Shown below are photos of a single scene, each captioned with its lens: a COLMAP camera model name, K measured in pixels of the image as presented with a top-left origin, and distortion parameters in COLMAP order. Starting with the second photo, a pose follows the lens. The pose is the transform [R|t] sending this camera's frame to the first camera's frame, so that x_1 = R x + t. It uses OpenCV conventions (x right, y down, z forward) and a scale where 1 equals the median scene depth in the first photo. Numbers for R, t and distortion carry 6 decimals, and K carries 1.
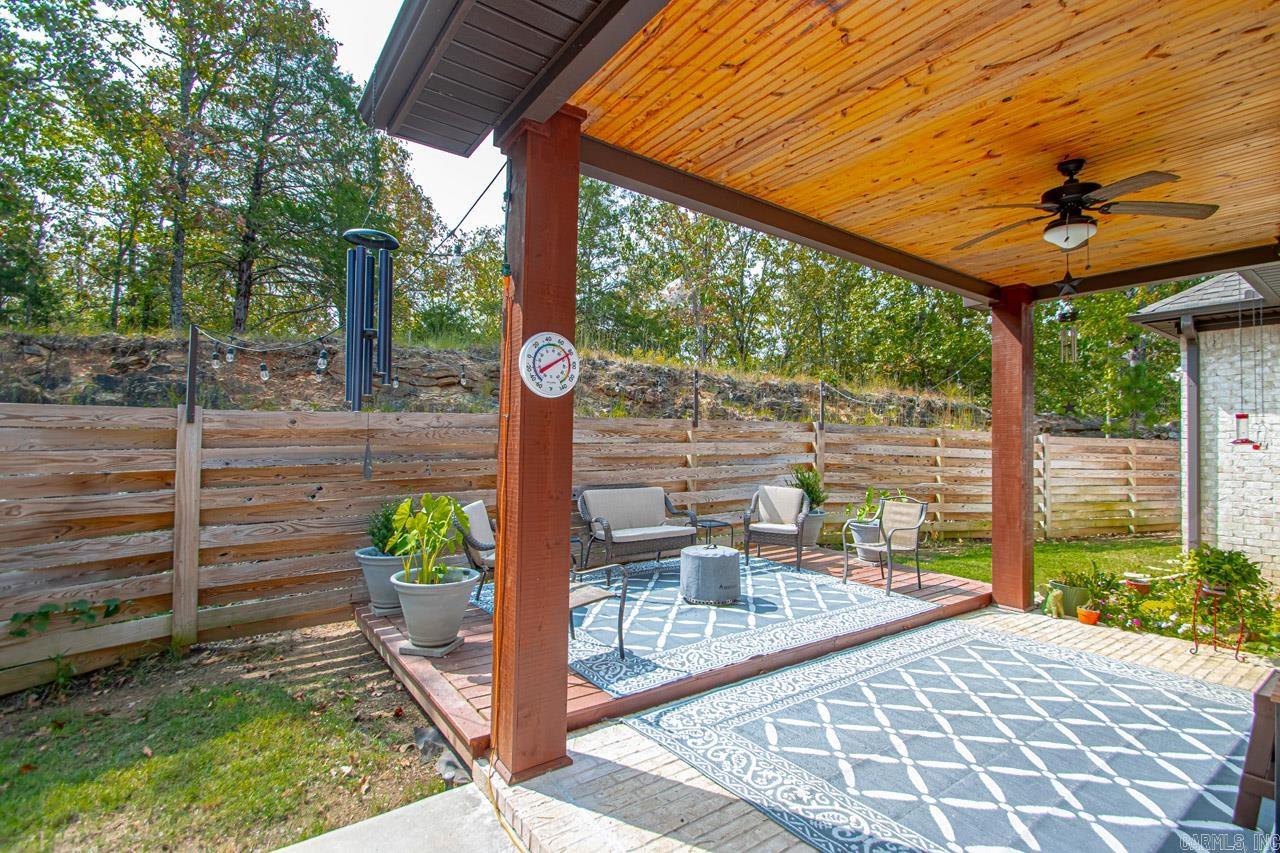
lens RADIAL K [[597.7, 0, 644.4], [0, 597.7, 425.1], [0, 0, 1]] dist [0.021915, -0.020536]
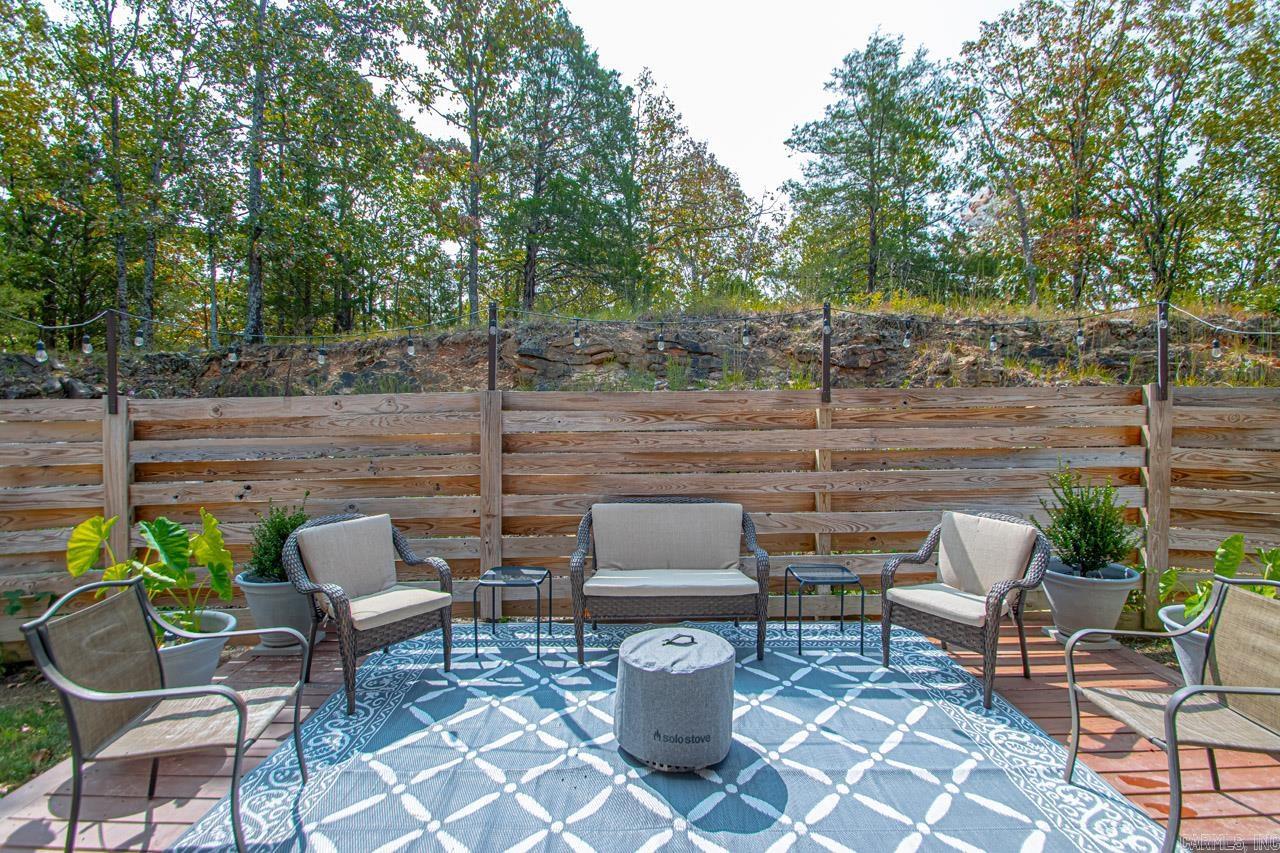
lens RADIAL K [[597.7, 0, 644.4], [0, 597.7, 425.1], [0, 0, 1]] dist [0.021915, -0.020536]
pose [[0.819188, -0.007860, -0.573472, 0.276925], [0.025015, 0.999444, 0.022035, 0.008363], [0.572980, -0.032396, 0.818929, 0.426765]]
